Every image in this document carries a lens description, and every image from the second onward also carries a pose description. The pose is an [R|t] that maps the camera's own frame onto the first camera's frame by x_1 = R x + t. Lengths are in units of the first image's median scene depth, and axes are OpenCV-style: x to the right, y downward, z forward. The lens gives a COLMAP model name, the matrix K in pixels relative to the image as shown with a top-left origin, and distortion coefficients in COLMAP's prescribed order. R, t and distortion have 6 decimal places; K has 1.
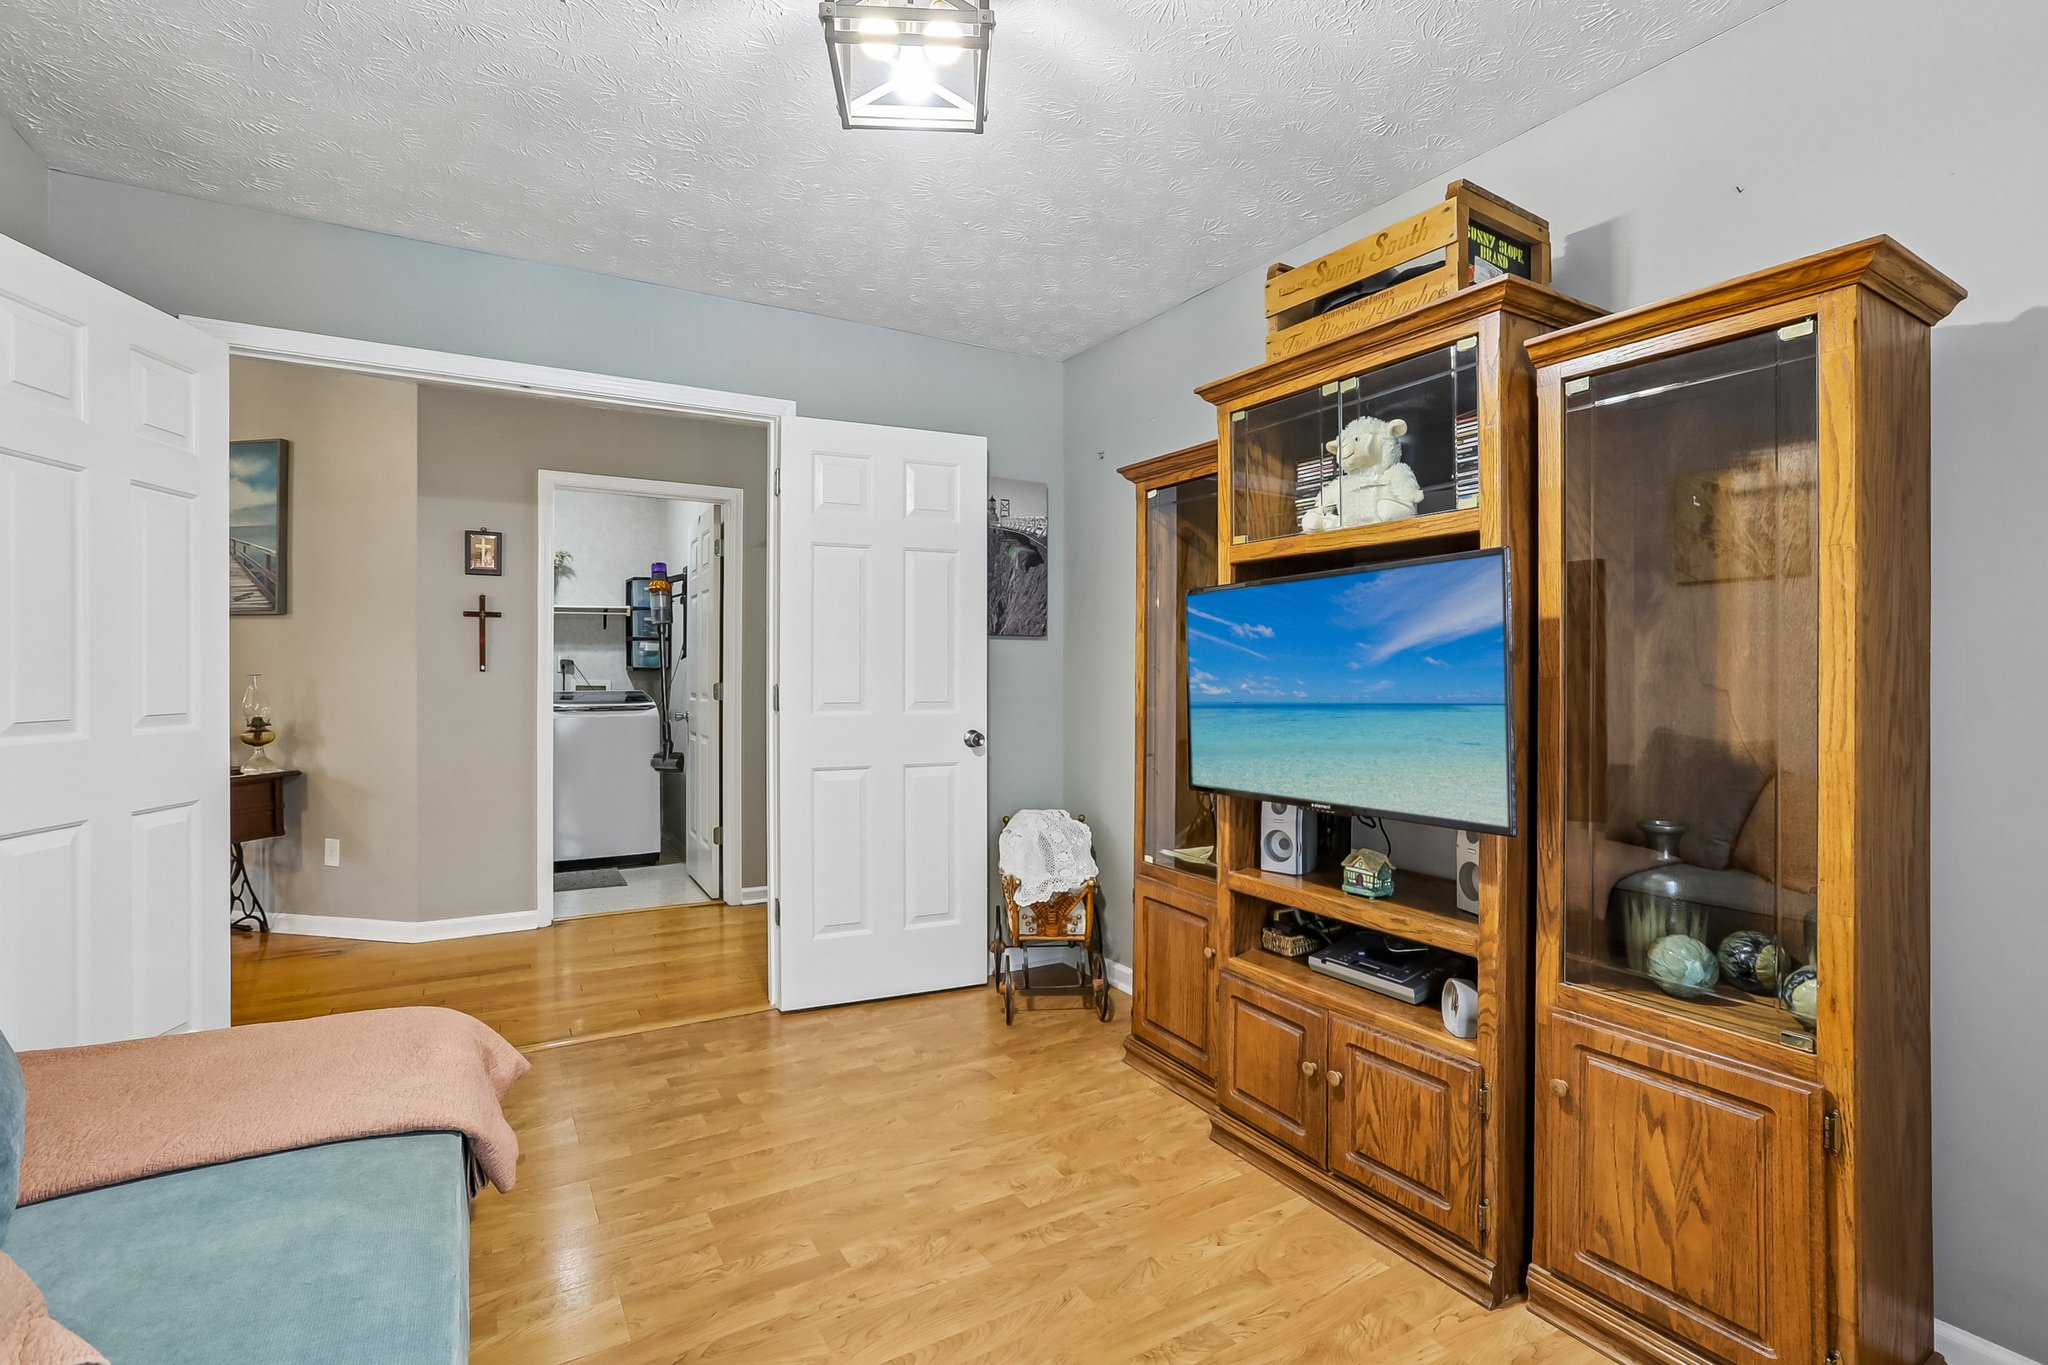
lens RADIAL K [[941.2, 0, 1030.7], [0, 941.2, 669.2], [0, 0, 1]] dist [-0.055967, 0.020564]
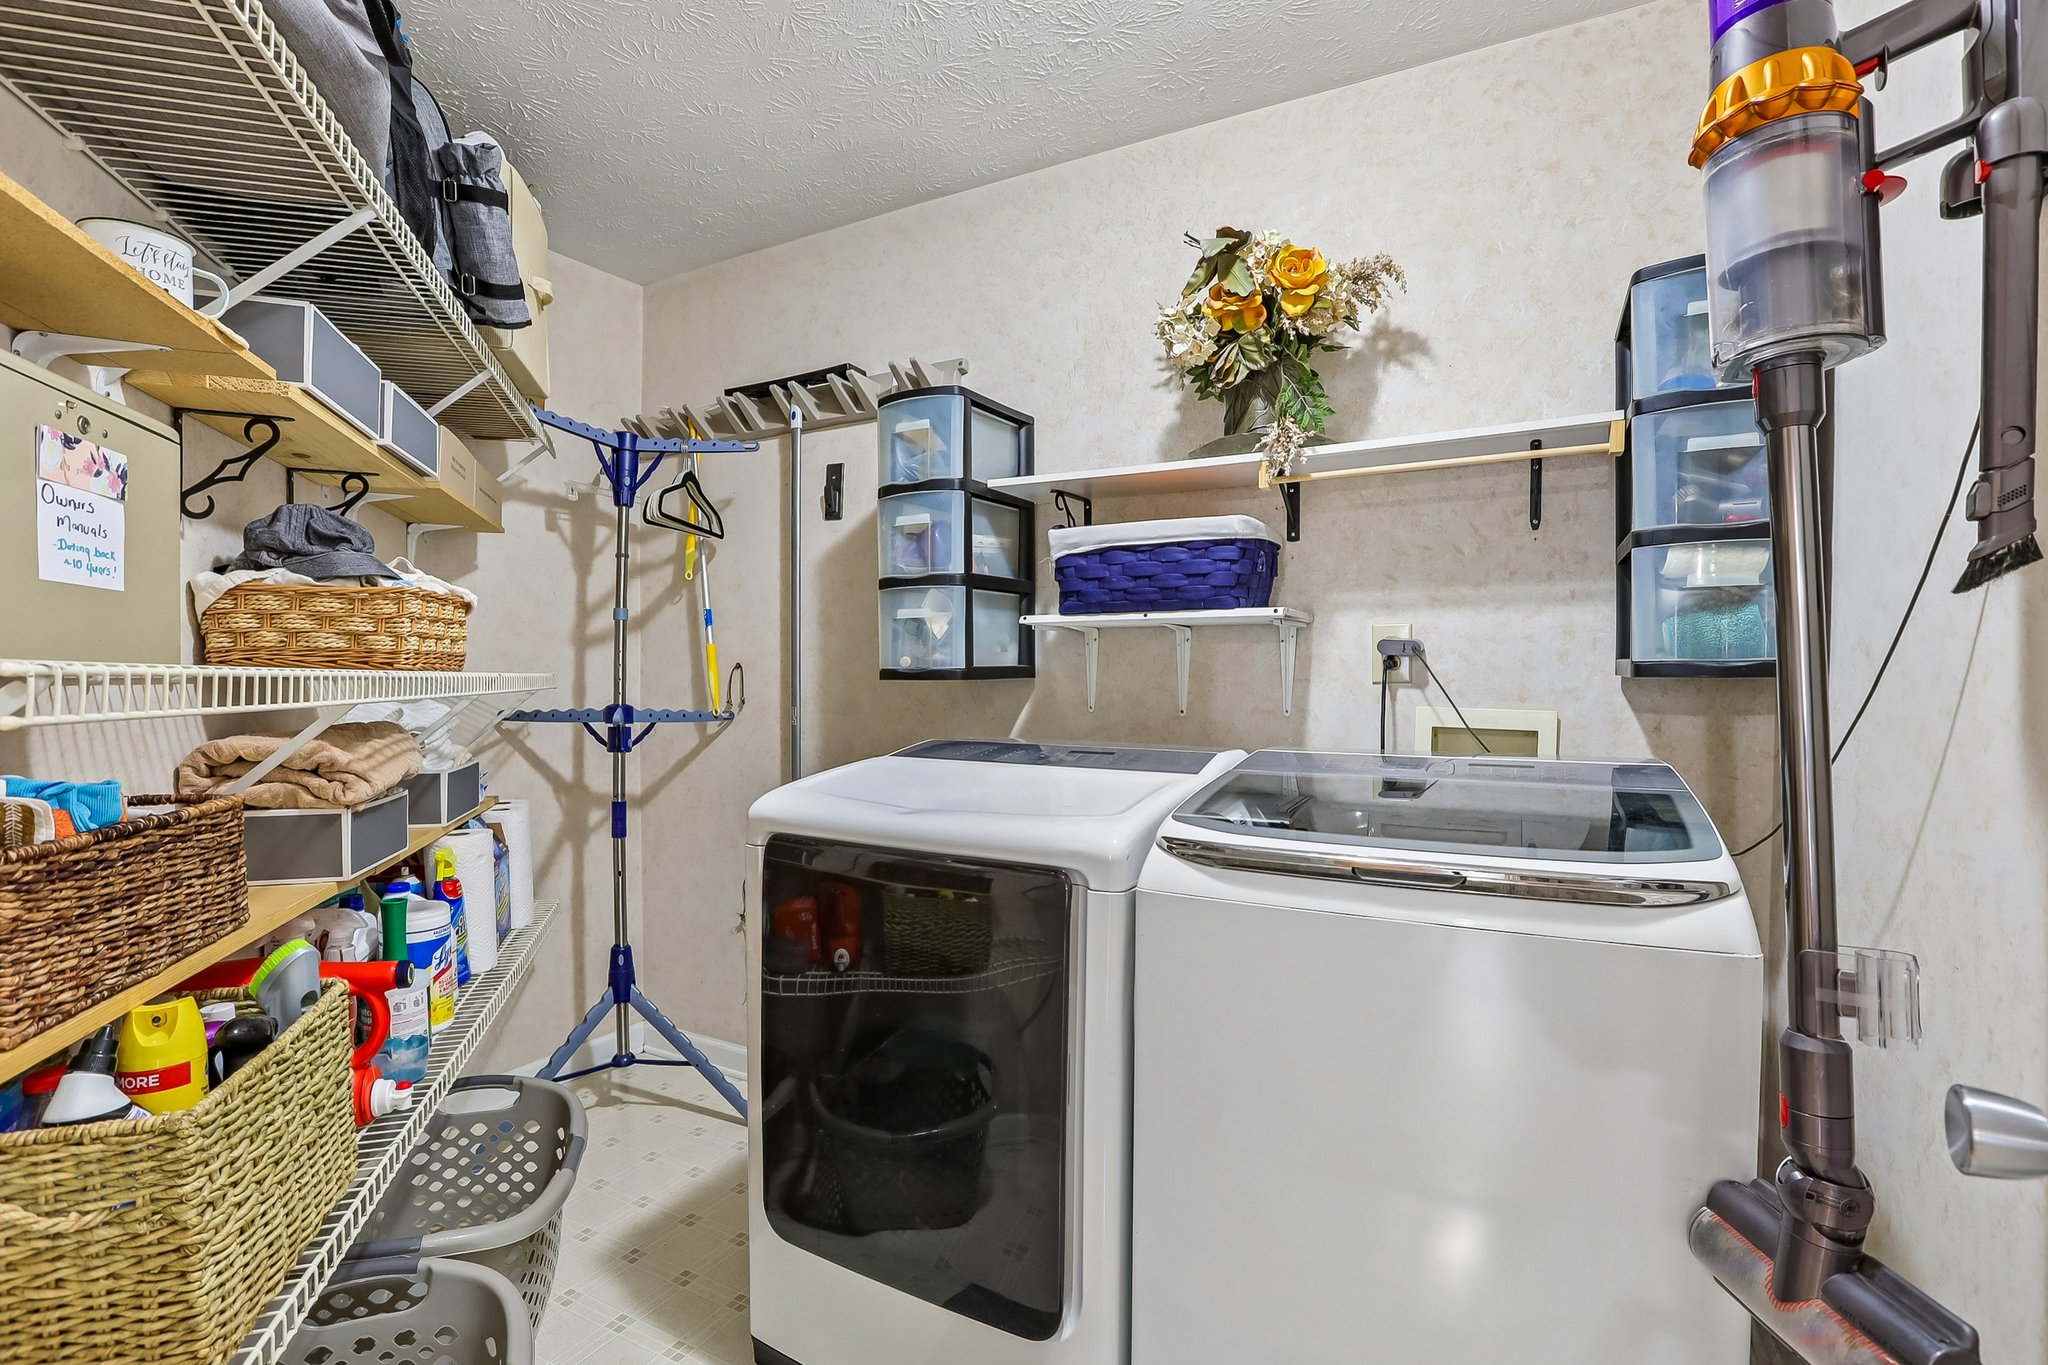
lens RADIAL K [[941.2, 0, 1030.7], [0, 941.2, 669.2], [0, 0, 1]] dist [-0.055967, 0.020564]
pose [[0.474311, -0.003286, -0.880351, -0.295691], [-0.000023, 0.999993, -0.003745, 0.000189], [0.880358, 0.001797, 0.474307, 0.756824]]
